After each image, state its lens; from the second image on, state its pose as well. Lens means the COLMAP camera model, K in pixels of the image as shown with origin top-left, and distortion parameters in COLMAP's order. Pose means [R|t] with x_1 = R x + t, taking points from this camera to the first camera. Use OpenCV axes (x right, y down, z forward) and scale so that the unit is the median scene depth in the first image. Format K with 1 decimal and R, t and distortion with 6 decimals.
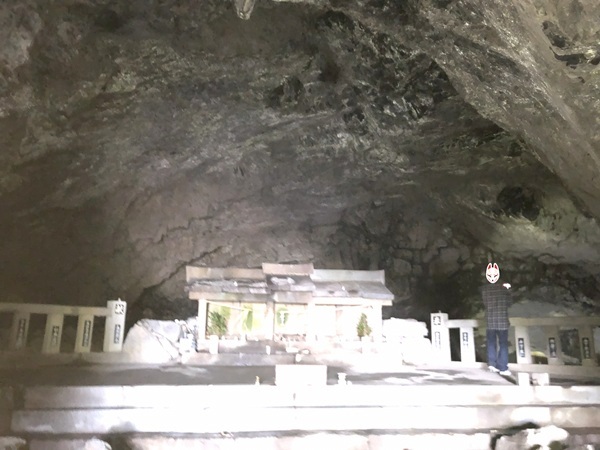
lens RADIAL K [[493.4, 0, 299.8], [0, 493.4, 220.3], [0, 0, 1]] dist [0.076365, -0.112943]
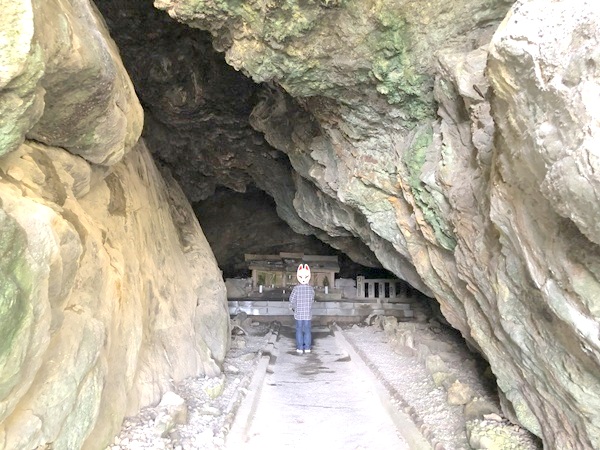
lens RADIAL K [[493.4, 0, 299.8], [0, 493.4, 220.3], [0, 0, 1]] dist [0.076365, -0.112943]
pose [[0.999865, 0.008902, 0.013834, -0.020782], [-0.010098, 0.995988, 0.088911, -0.239211], [-0.012987, -0.089039, 0.995944, -1.098529]]
